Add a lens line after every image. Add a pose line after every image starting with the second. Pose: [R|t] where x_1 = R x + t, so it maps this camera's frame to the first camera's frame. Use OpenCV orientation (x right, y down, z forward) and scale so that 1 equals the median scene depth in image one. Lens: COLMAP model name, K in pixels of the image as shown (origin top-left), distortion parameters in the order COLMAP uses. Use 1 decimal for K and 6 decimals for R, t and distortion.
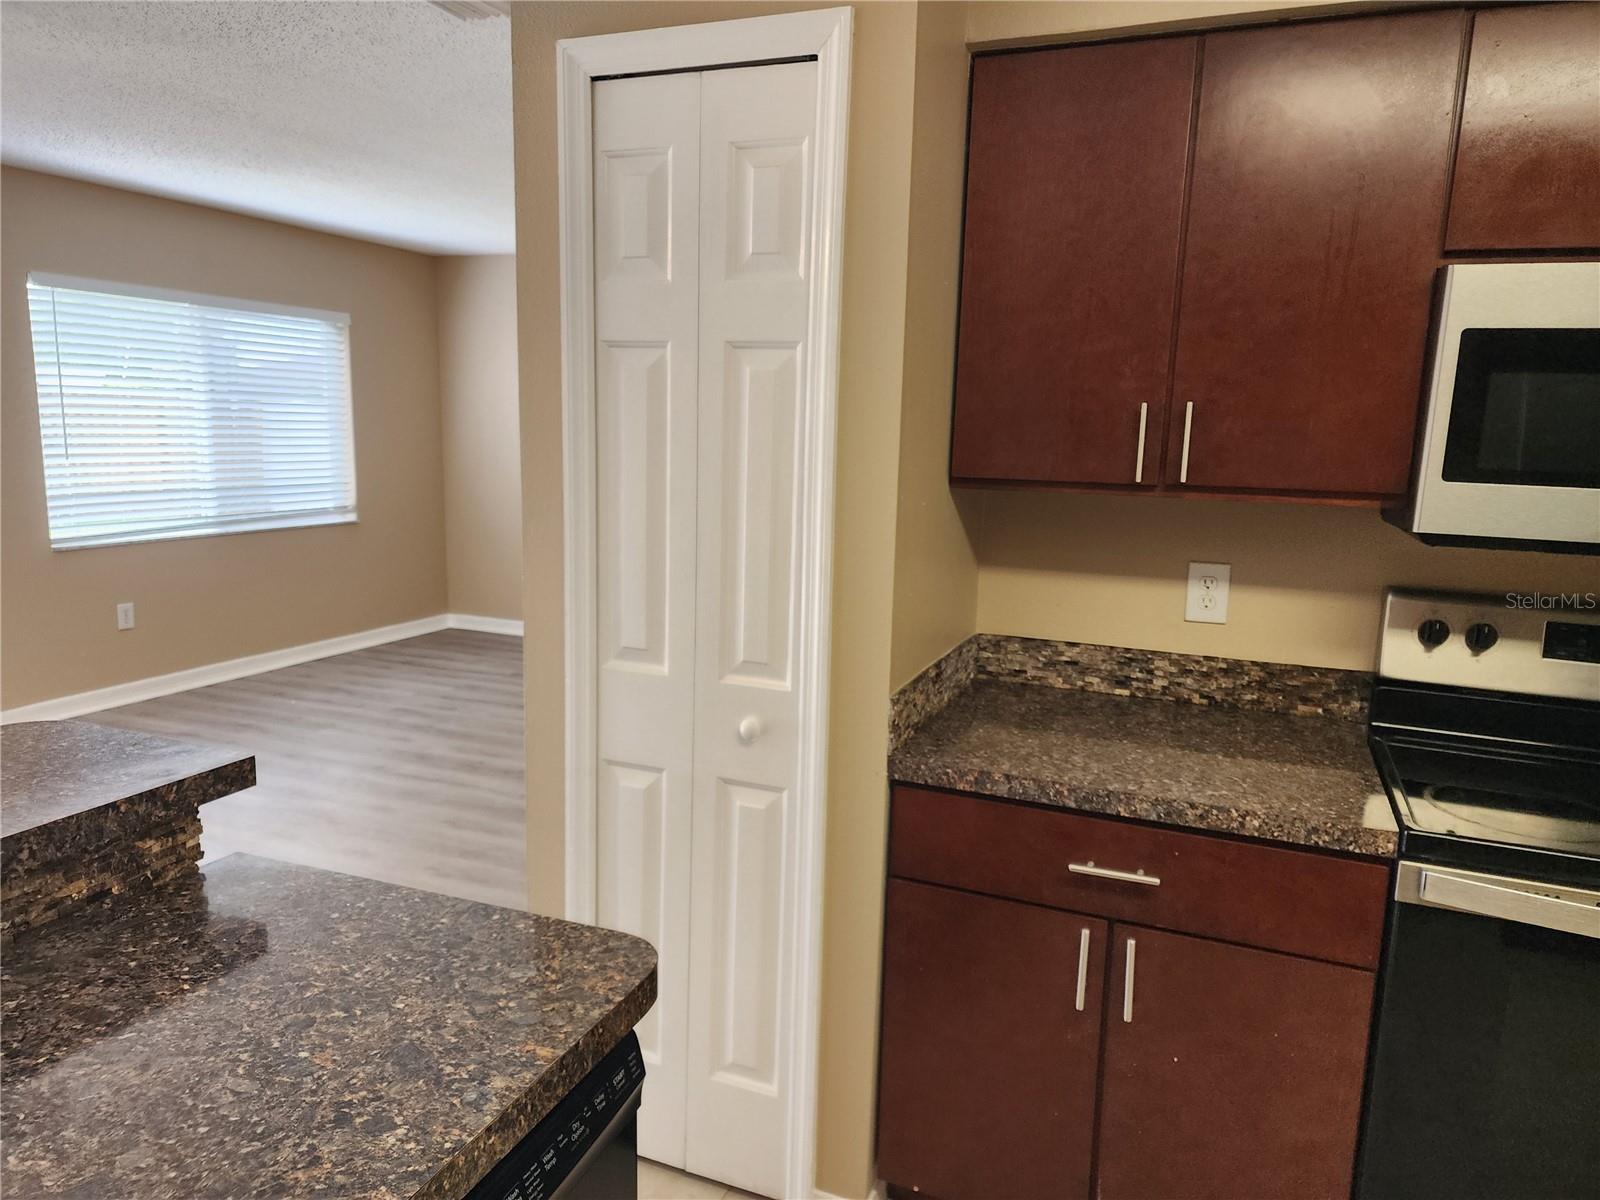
lens RADIAL K [[1081.5, 0, 797.3], [0, 1081.5, 605.5], [0, 0, 1]] dist [0.054233, -0.052810]
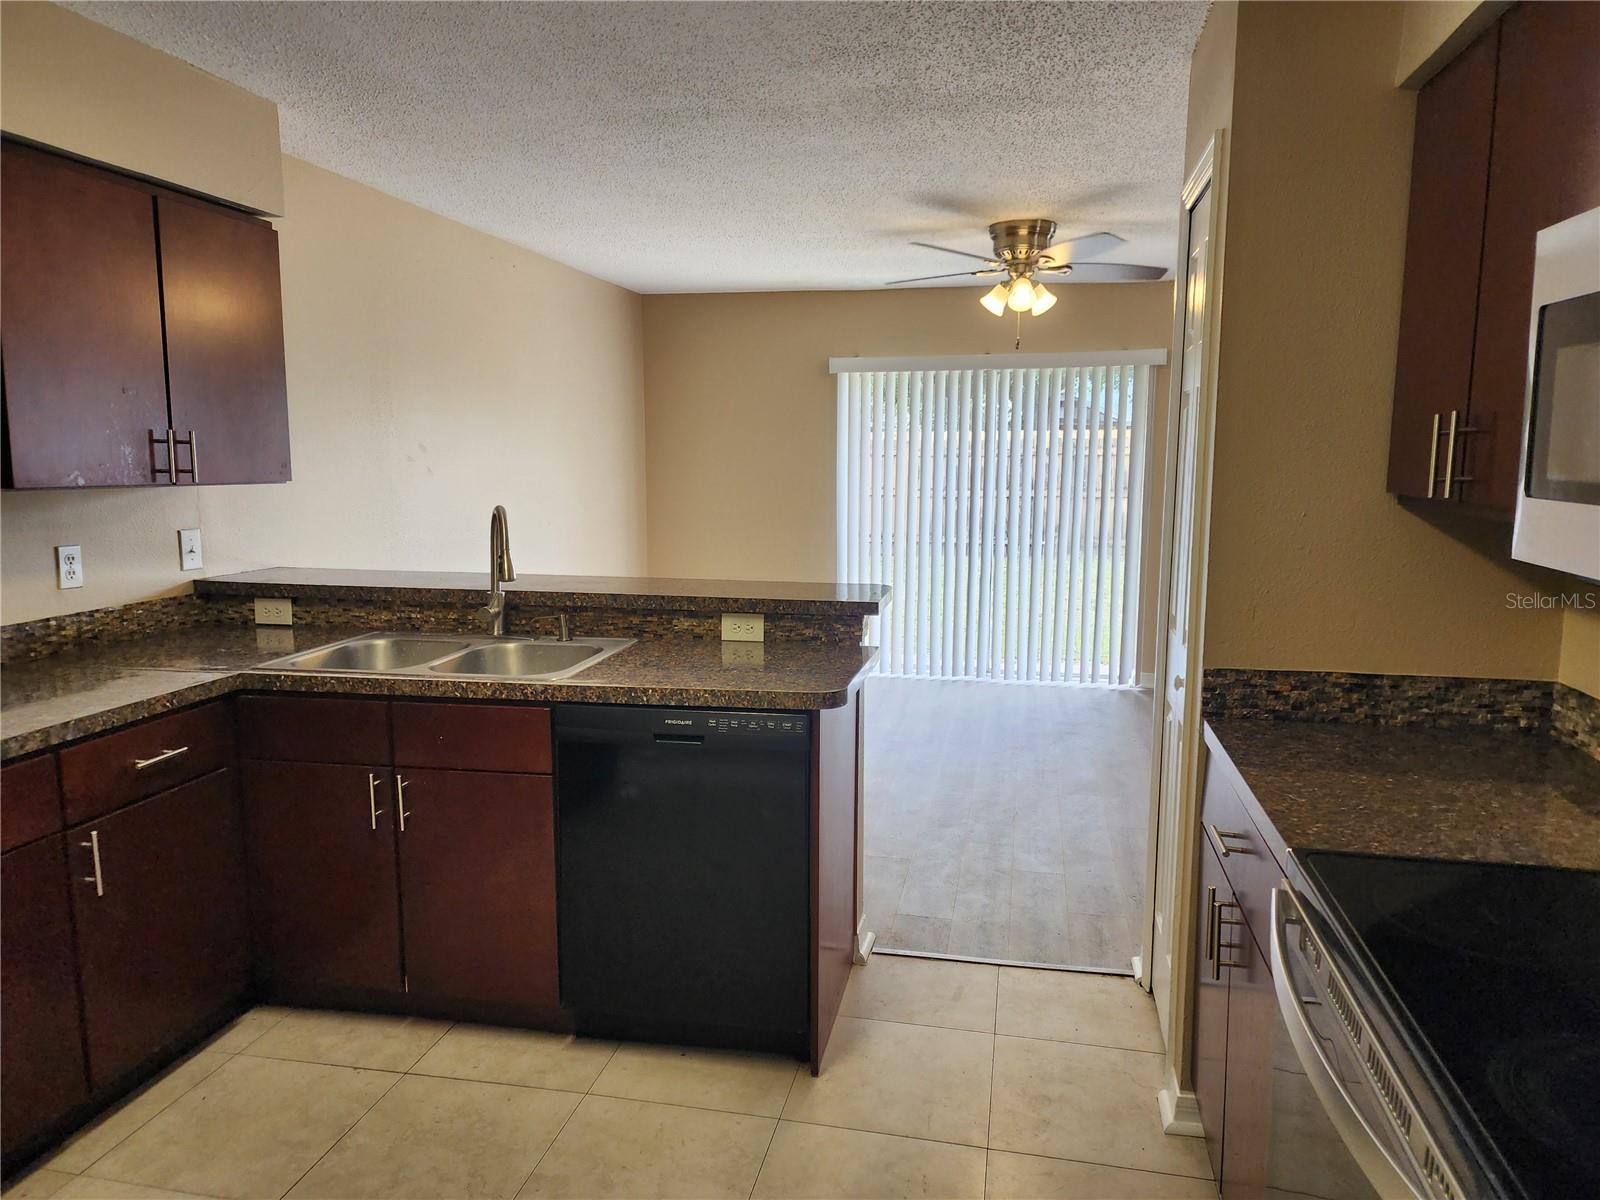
lens RADIAL K [[1077.2, 0, 803.0], [0, 1077.2, 601.2], [0, 0, 1]] dist [0.075058, -0.066830]
pose [[0.179232, 0.112260, -0.977381, 1.217058], [-0.165254, 0.982788, 0.082577, -0.013700], [0.969828, 0.146715, 0.194698, 0.323816]]
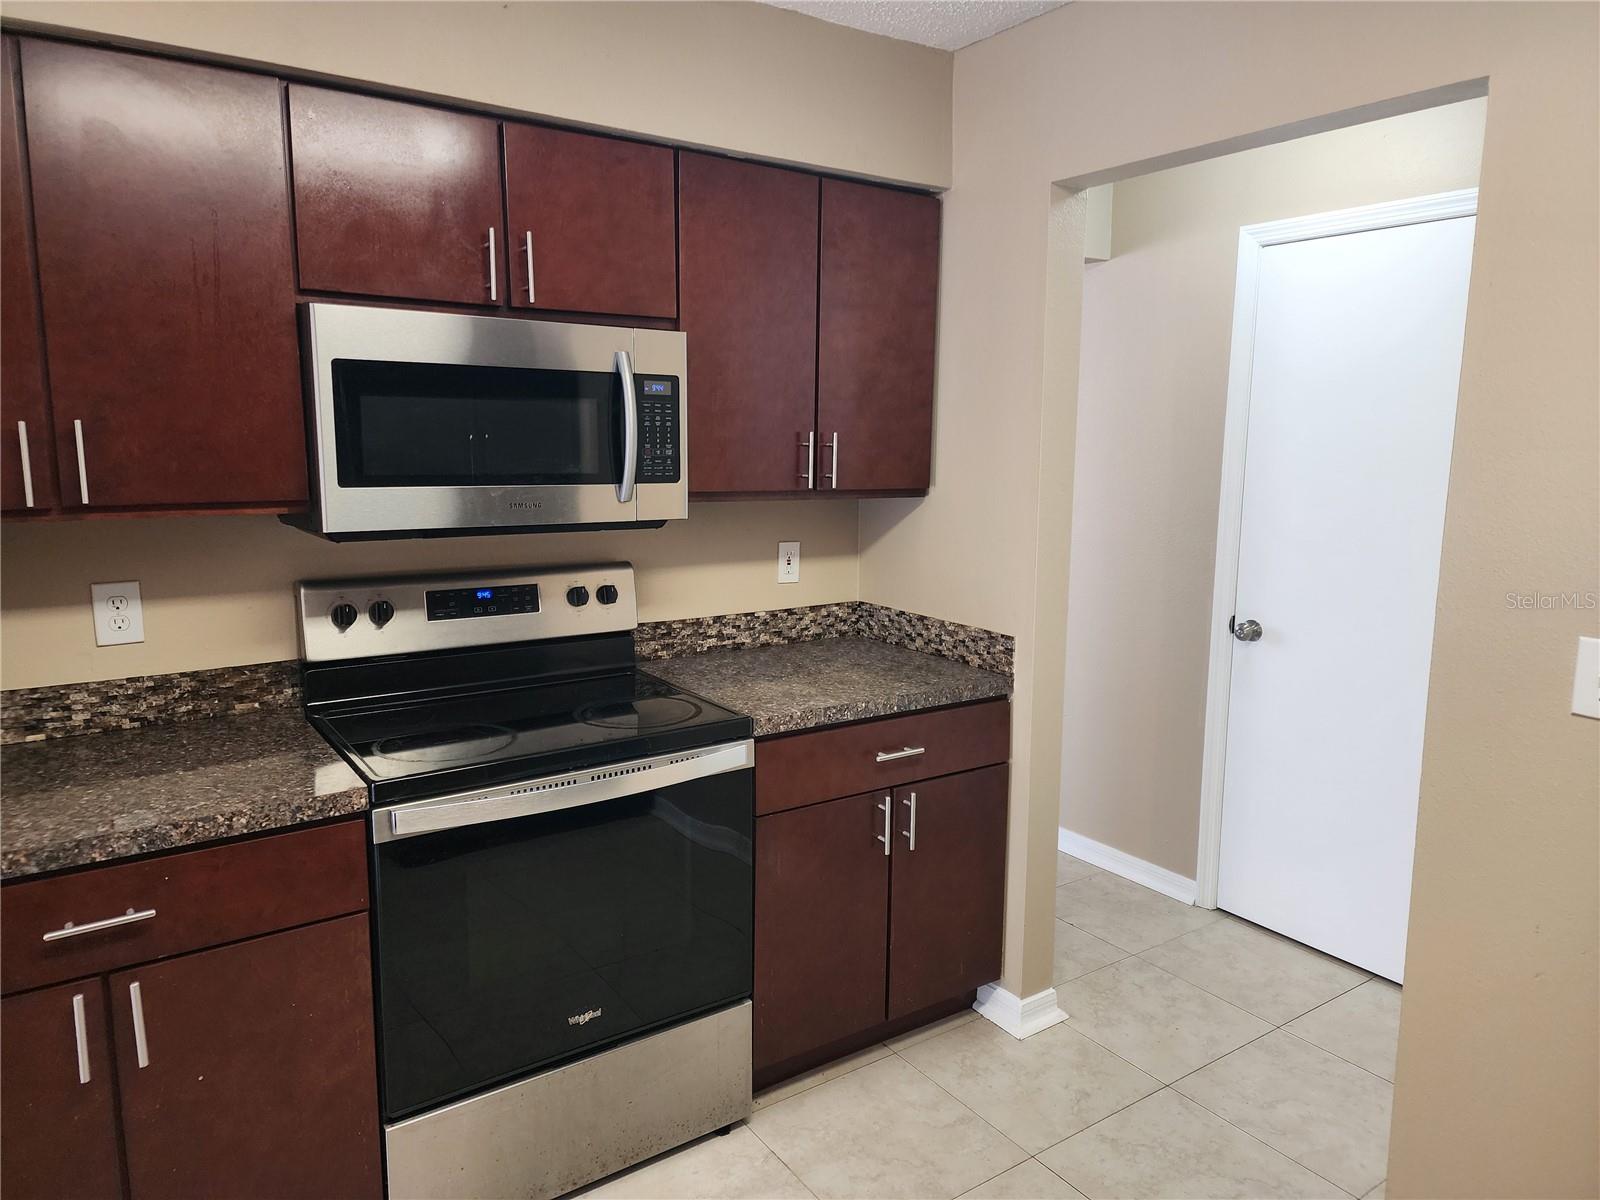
lens RADIAL K [[1077.2, 0, 803.0], [0, 1077.2, 601.2], [0, 0, 1]] dist [0.075058, -0.066830]
pose [[0.543052, -0.155727, 0.825133, -0.115591], [0.151600, 0.984688, 0.086066, -0.017337], [-0.825901, 0.078352, 0.558345, -0.050695]]
